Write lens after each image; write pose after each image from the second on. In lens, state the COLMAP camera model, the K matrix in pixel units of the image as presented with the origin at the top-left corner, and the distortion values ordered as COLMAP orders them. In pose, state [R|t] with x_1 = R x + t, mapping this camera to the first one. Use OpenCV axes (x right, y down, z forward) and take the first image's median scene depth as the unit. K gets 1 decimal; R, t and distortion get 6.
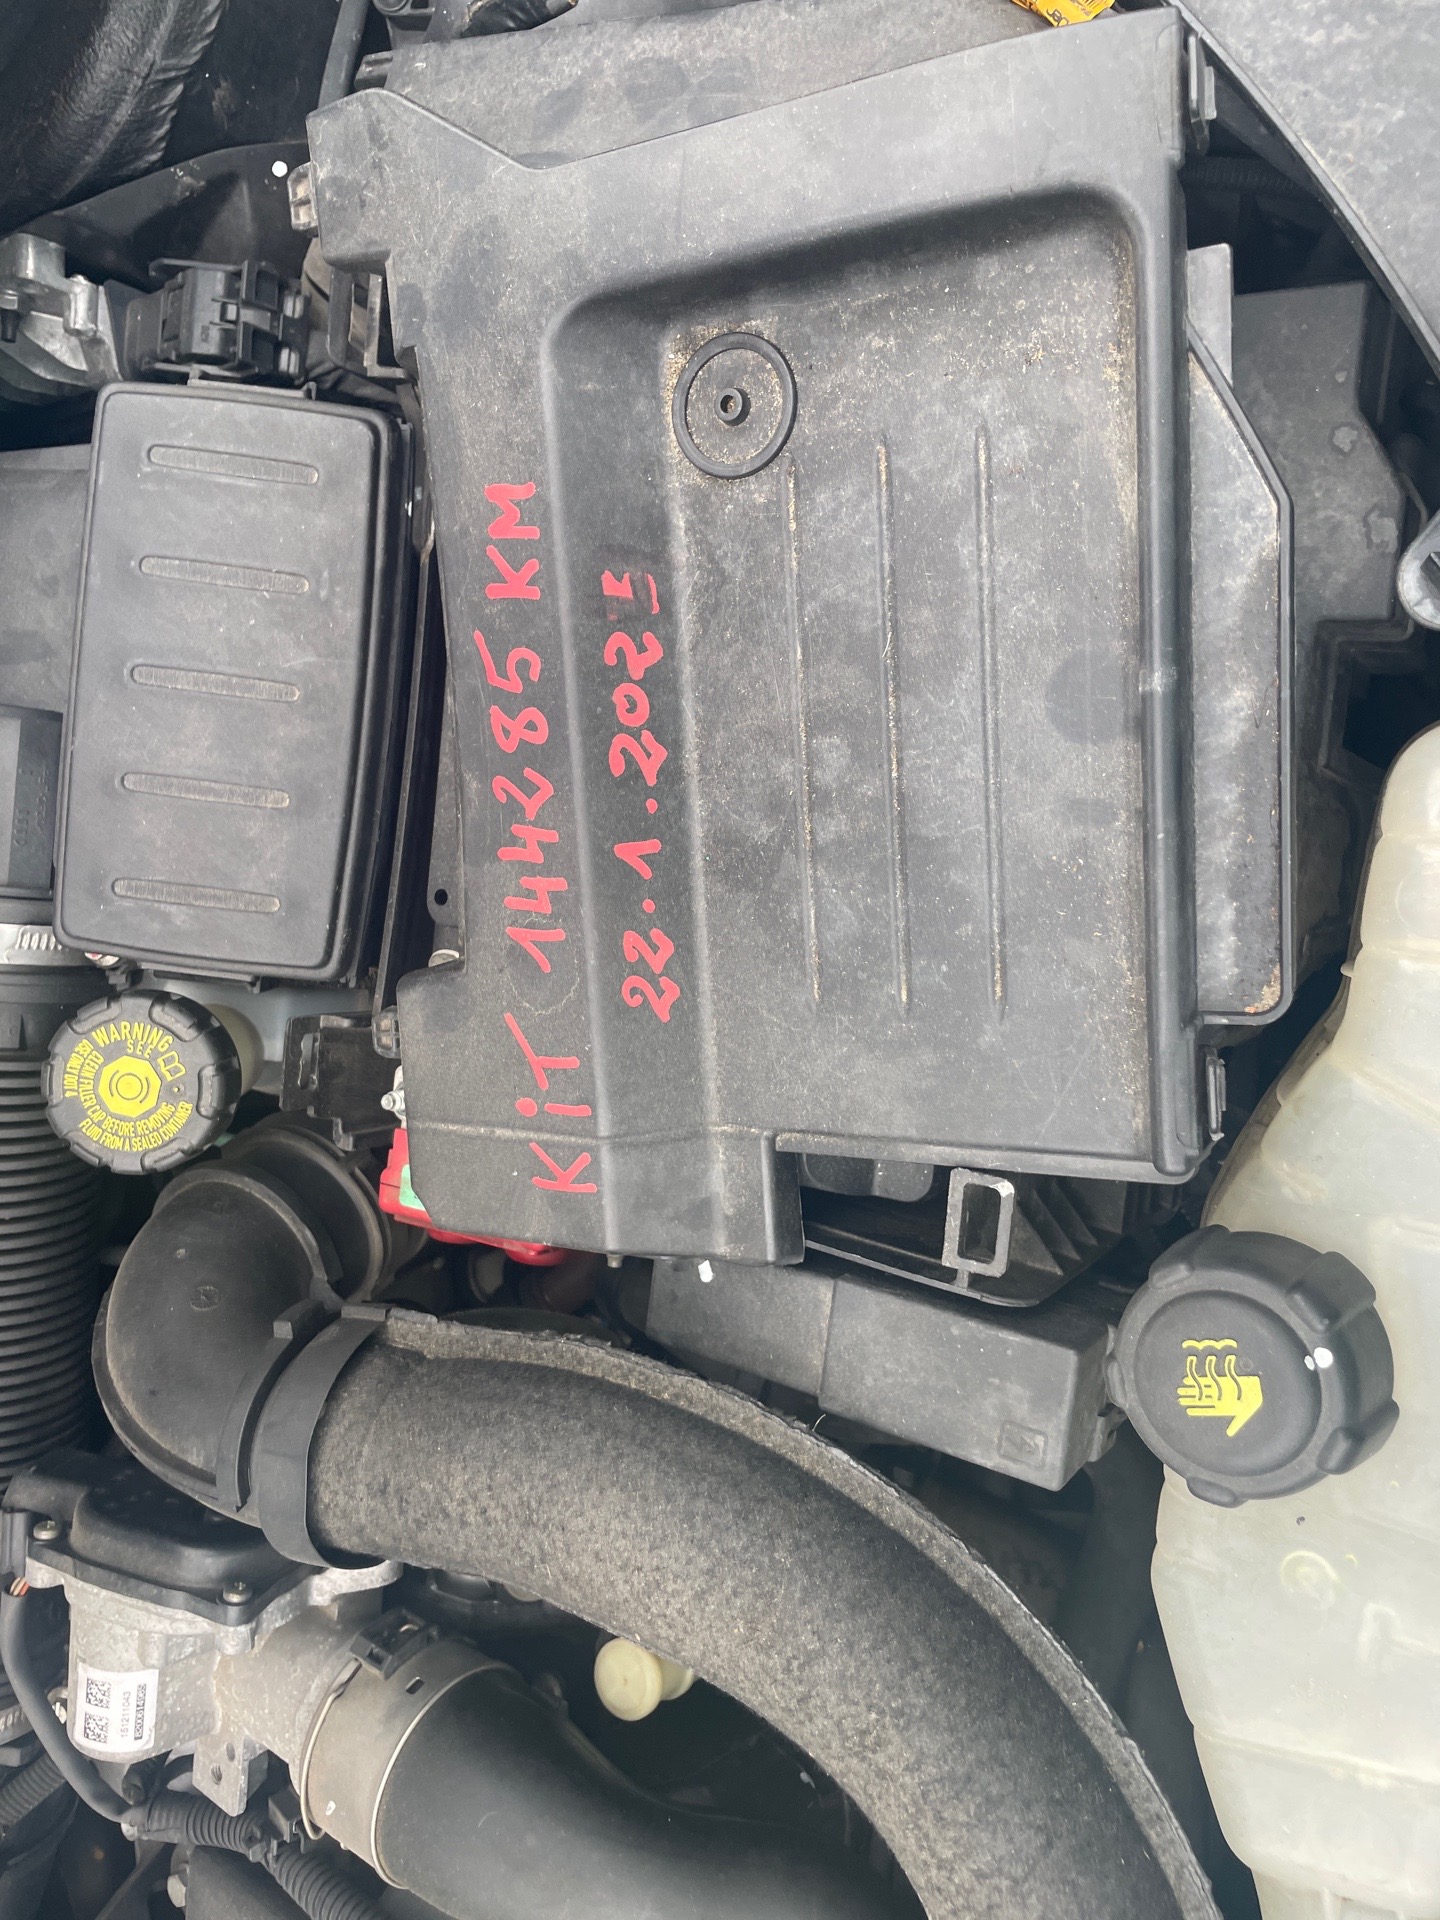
lens RADIAL K [[1463.4, 0, 720.5], [0, 1463.4, 956.3], [0, 0, 1]] dist [0.073974, -0.097894]
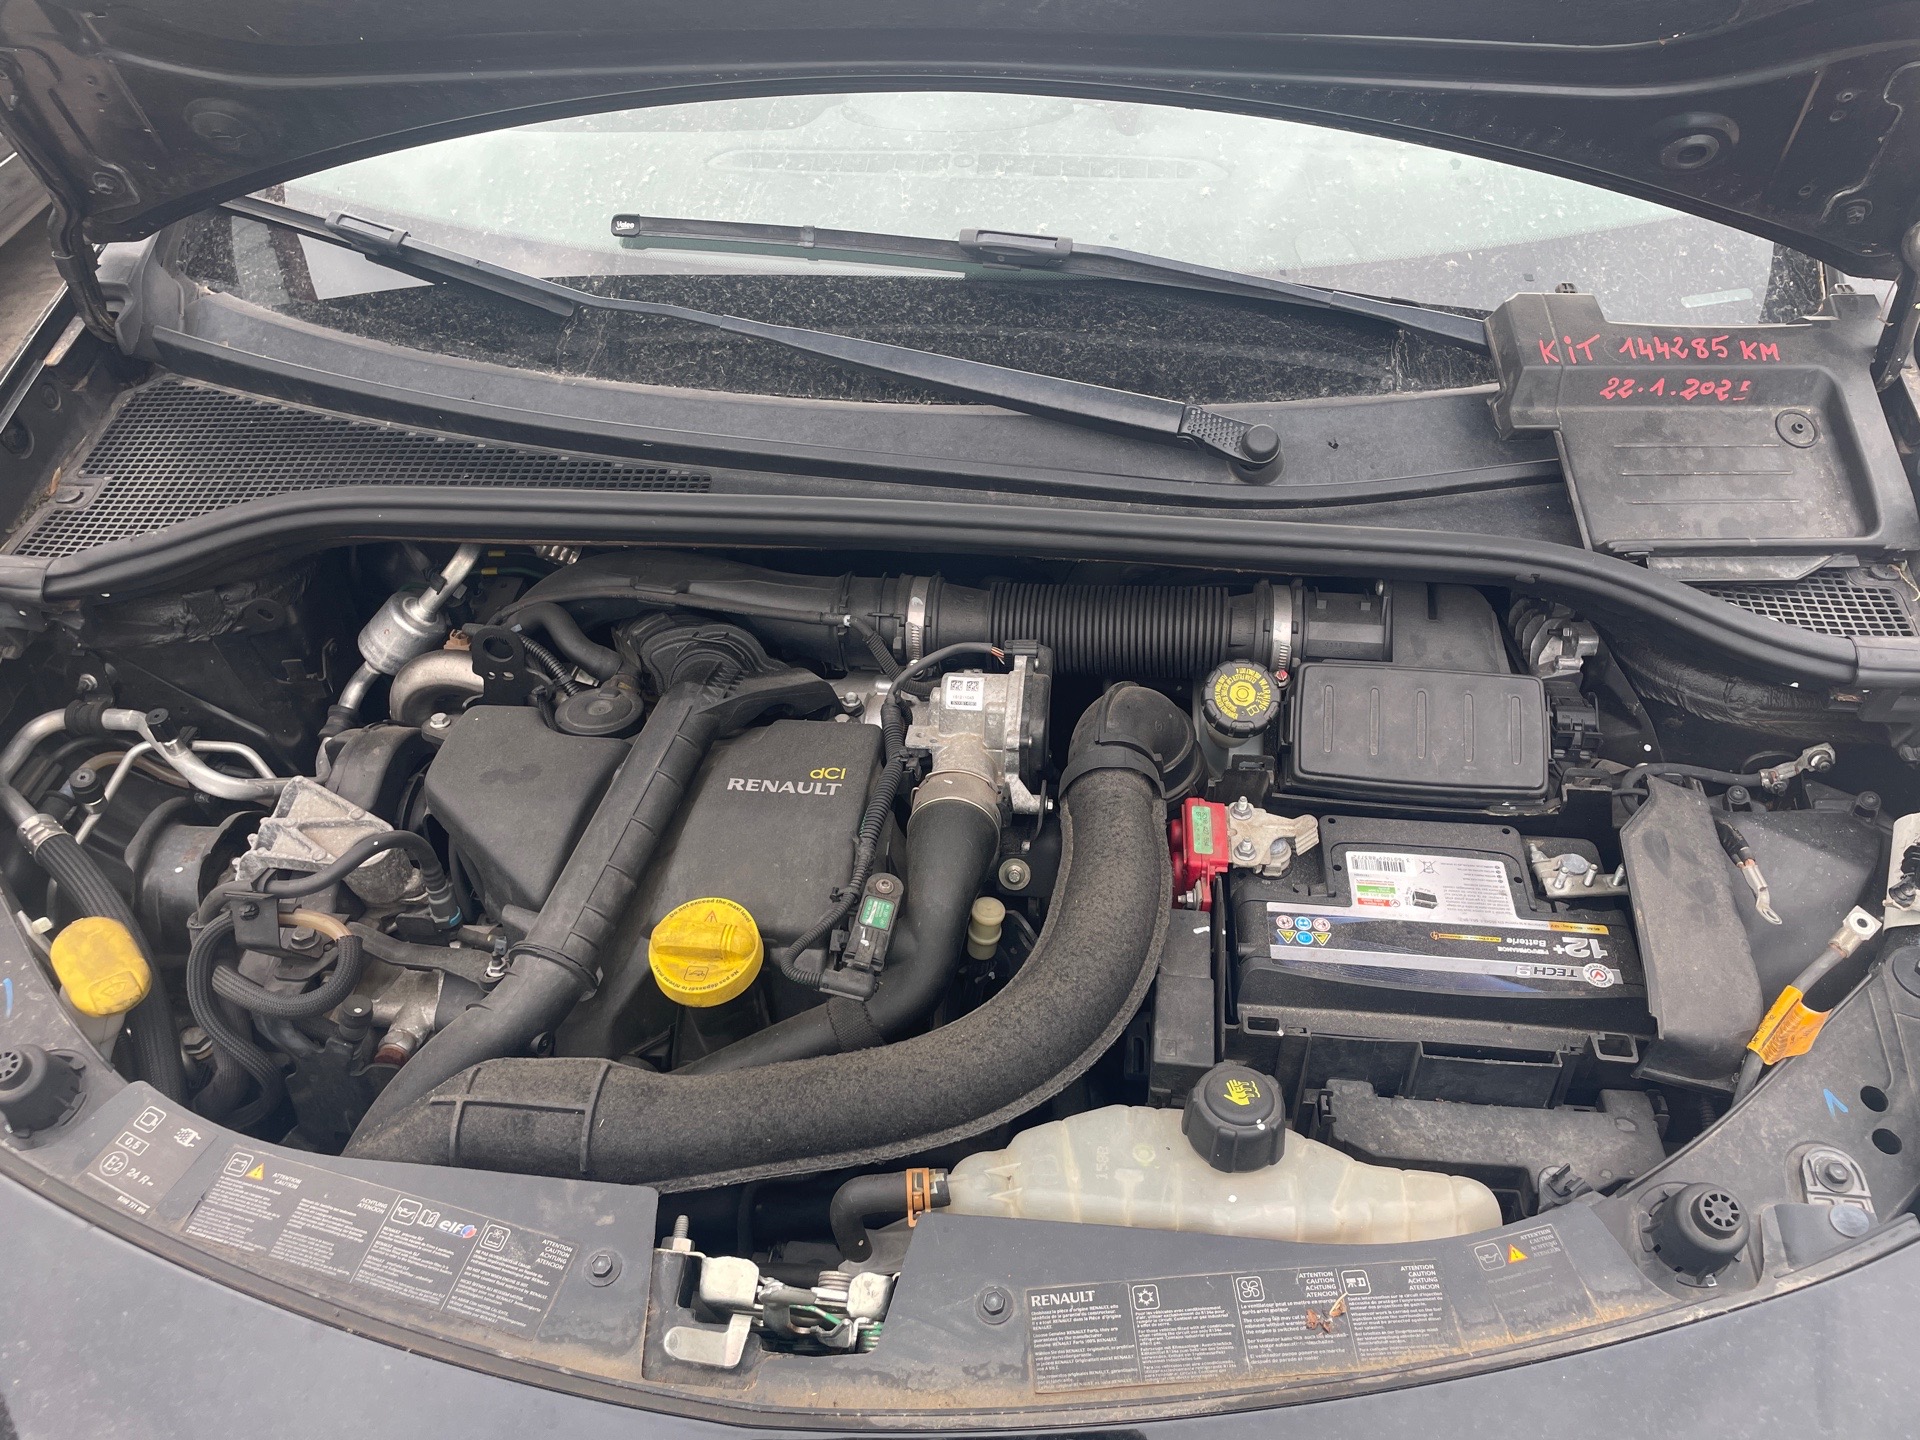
lens RADIAL K [[1463.4, 0, 959.0], [0, 1463.4, 722.5], [0, 0, 1]] dist [0.073974, -0.097894]
pose [[0.022974, 0.949894, -0.311727, 0.358991], [-0.999718, 0.019933, -0.012937, 0.565733], [-0.006075, 0.311936, 0.950084, -1.193951]]
